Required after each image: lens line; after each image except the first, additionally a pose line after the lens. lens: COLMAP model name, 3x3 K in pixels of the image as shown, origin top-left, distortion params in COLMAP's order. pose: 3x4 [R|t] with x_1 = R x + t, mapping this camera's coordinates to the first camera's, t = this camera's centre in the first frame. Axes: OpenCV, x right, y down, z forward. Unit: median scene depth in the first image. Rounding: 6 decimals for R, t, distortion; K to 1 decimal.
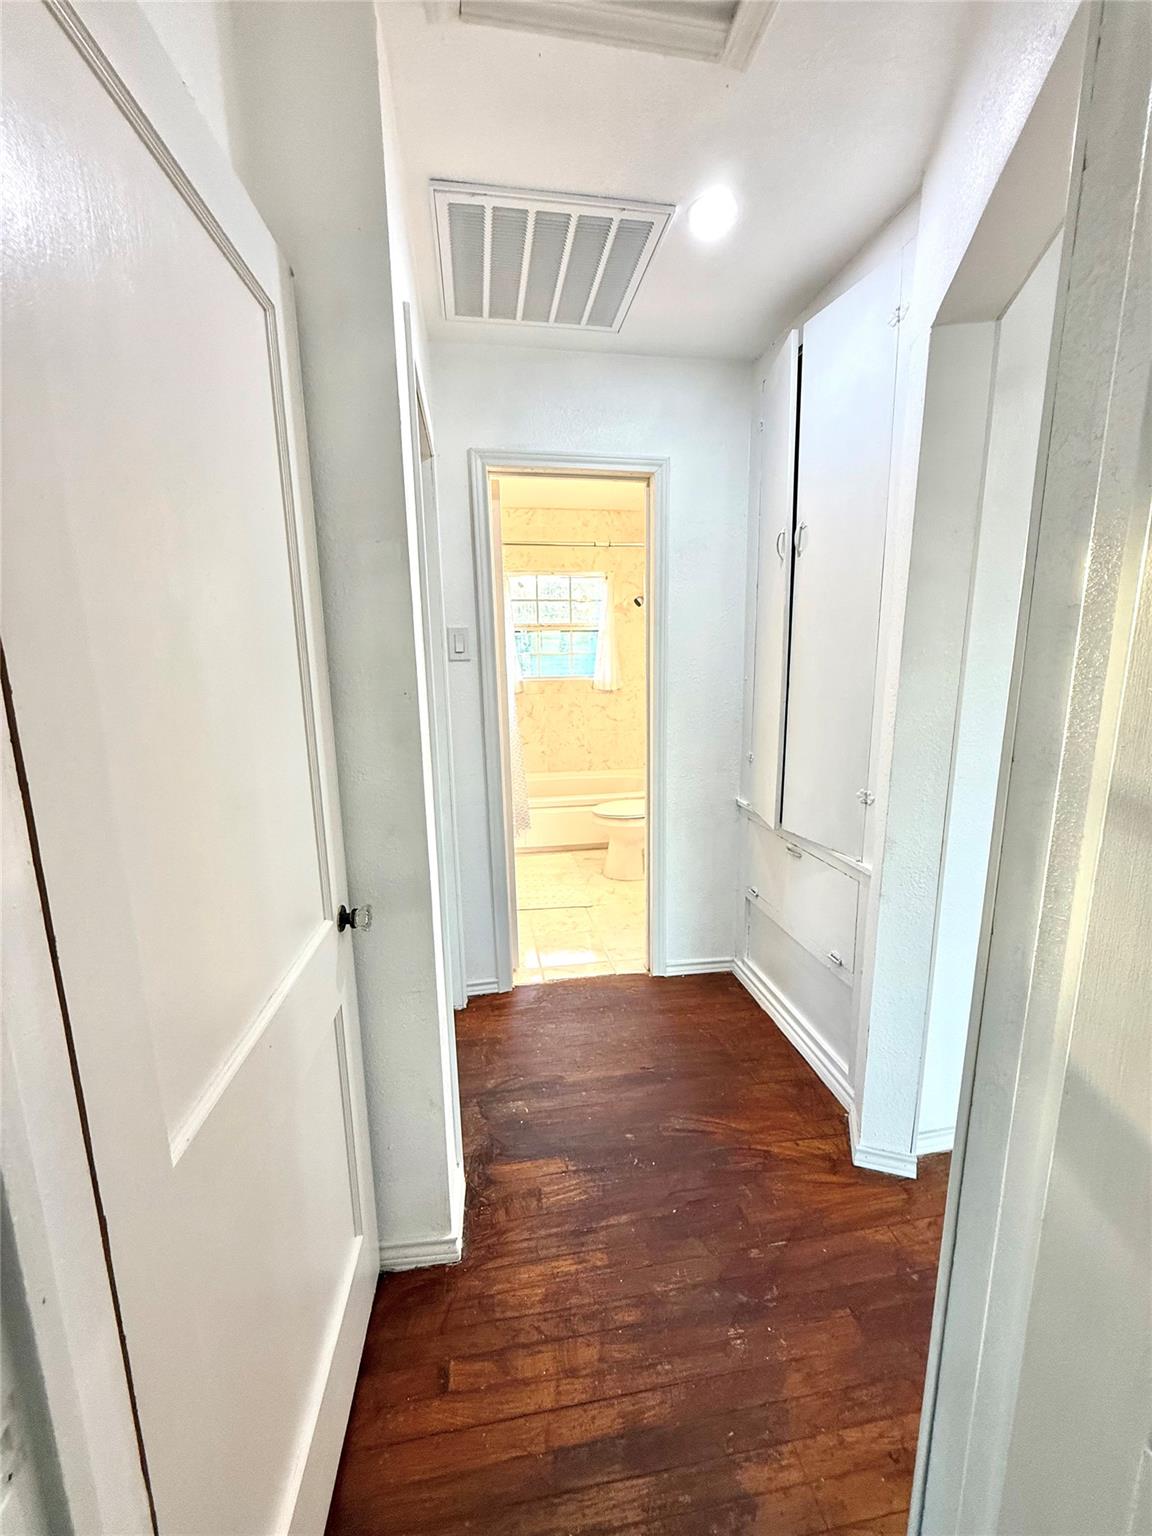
lens RADIAL K [[614.3, 0, 576.0], [0, 614.3, 768.0], [0, 0, 1]] dist [-0.001143, -0.000182]
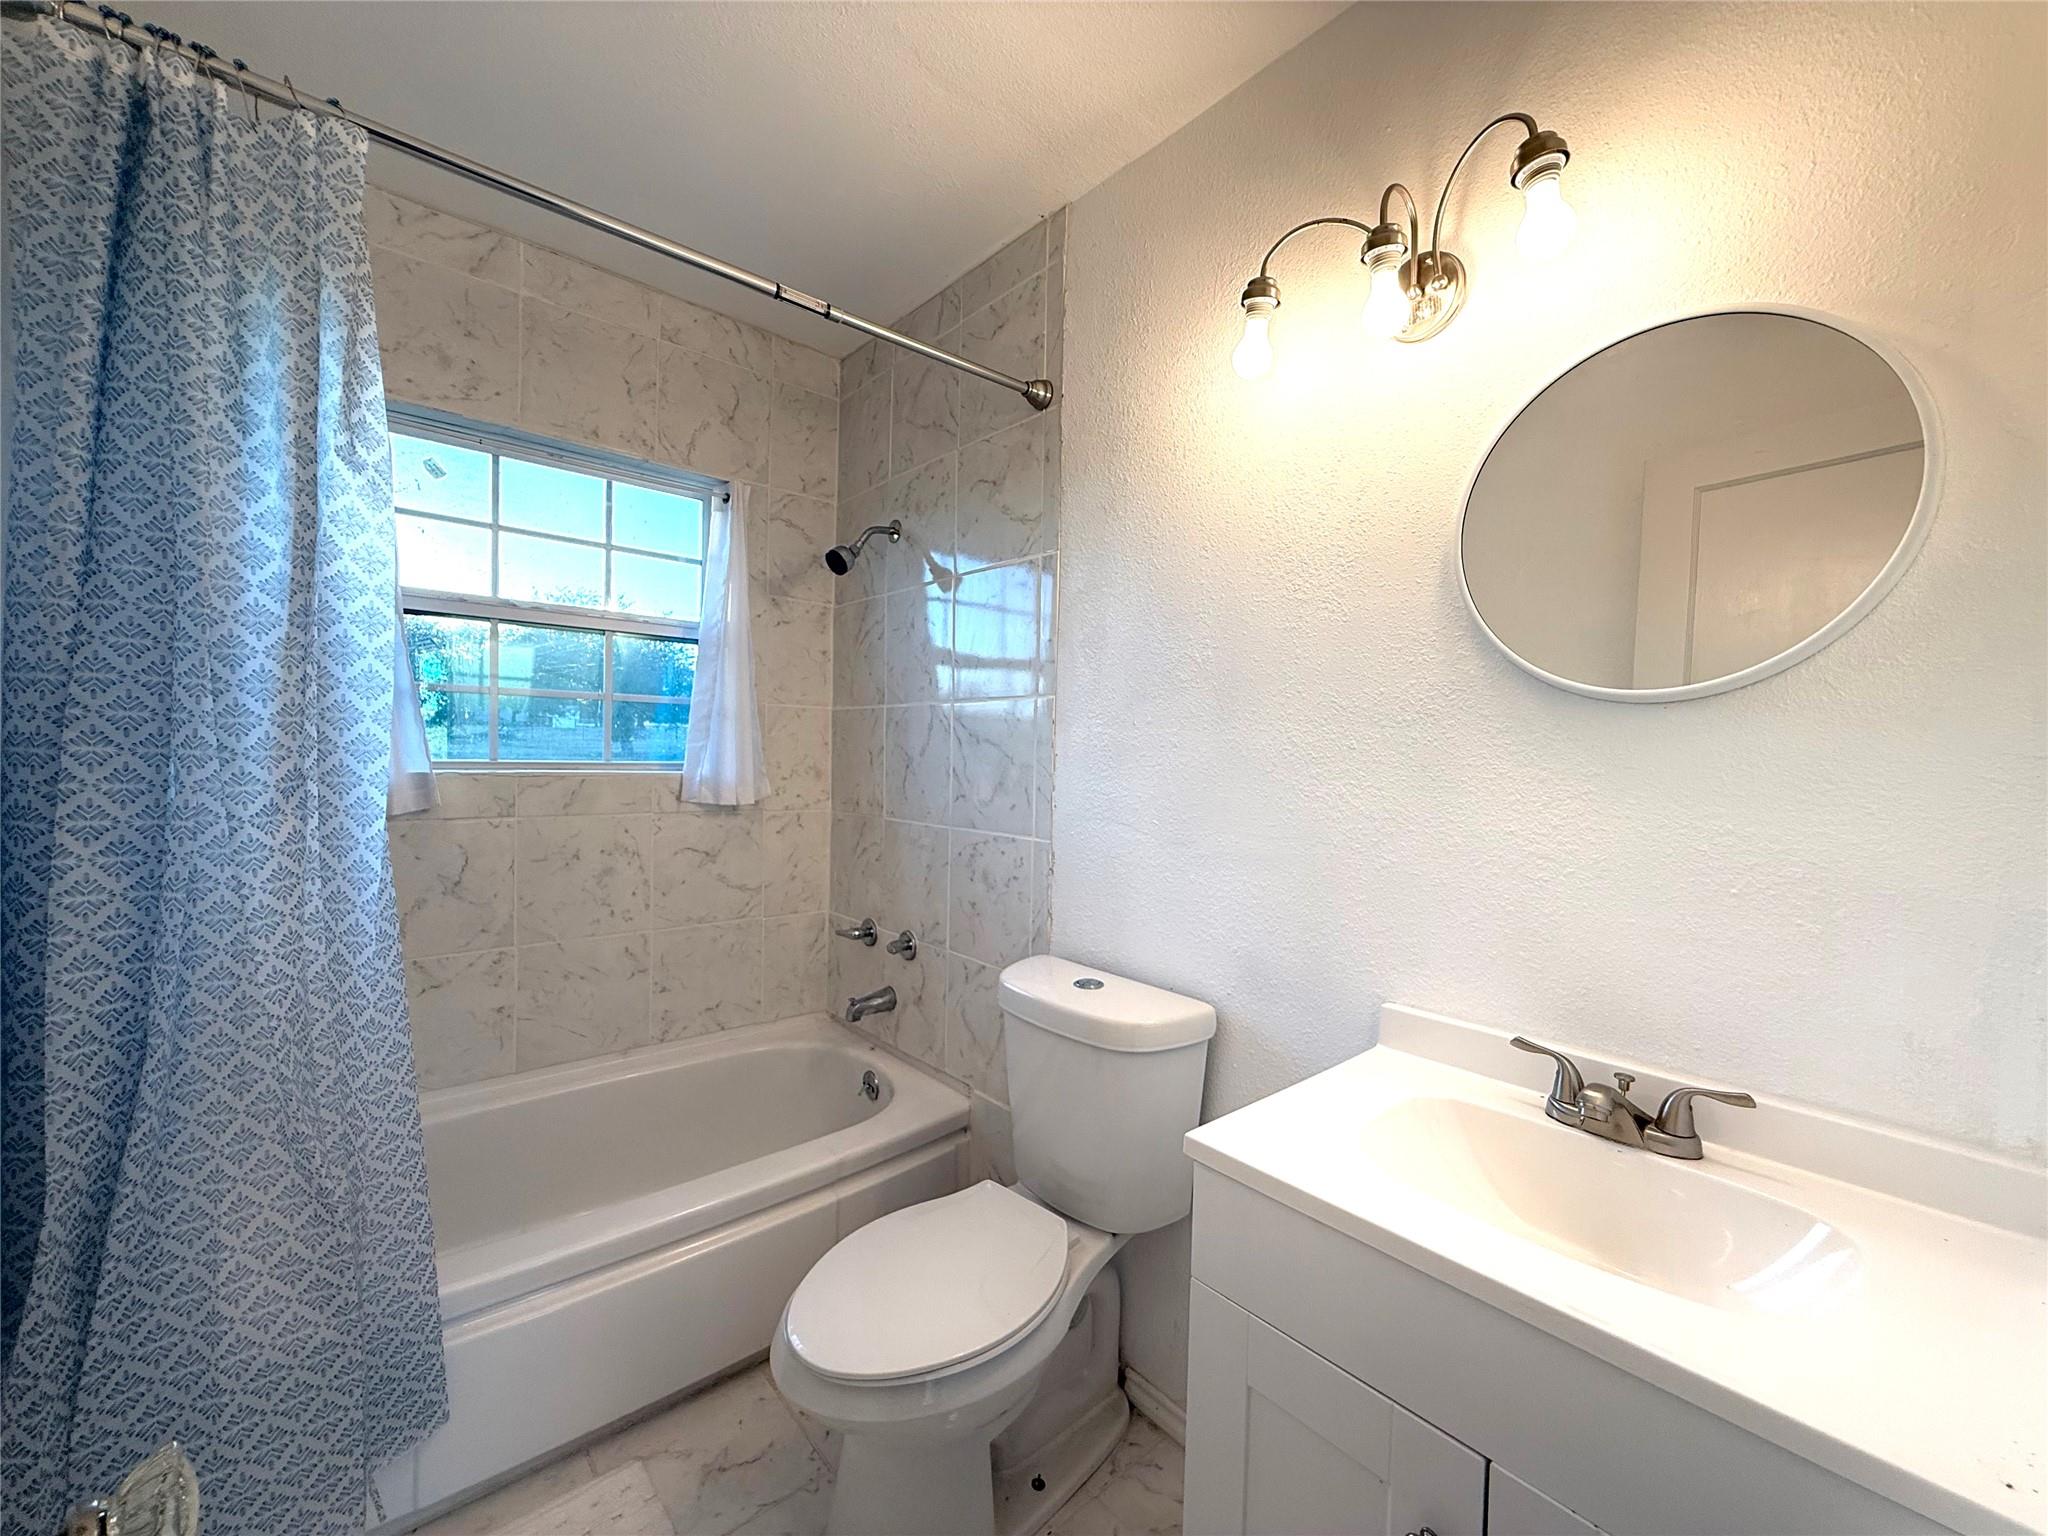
lens RADIAL K [[819.0, 0, 1024.0], [0, 819.0, 768.0], [0, 0, 1]] dist [-0.001143, -0.000182]
pose [[0.849657, 0.025815, 0.526703, -0.050779], [0.057161, 0.988407, -0.140654, -0.072694], [-0.524228, 0.149615, 0.838332, 0.516699]]
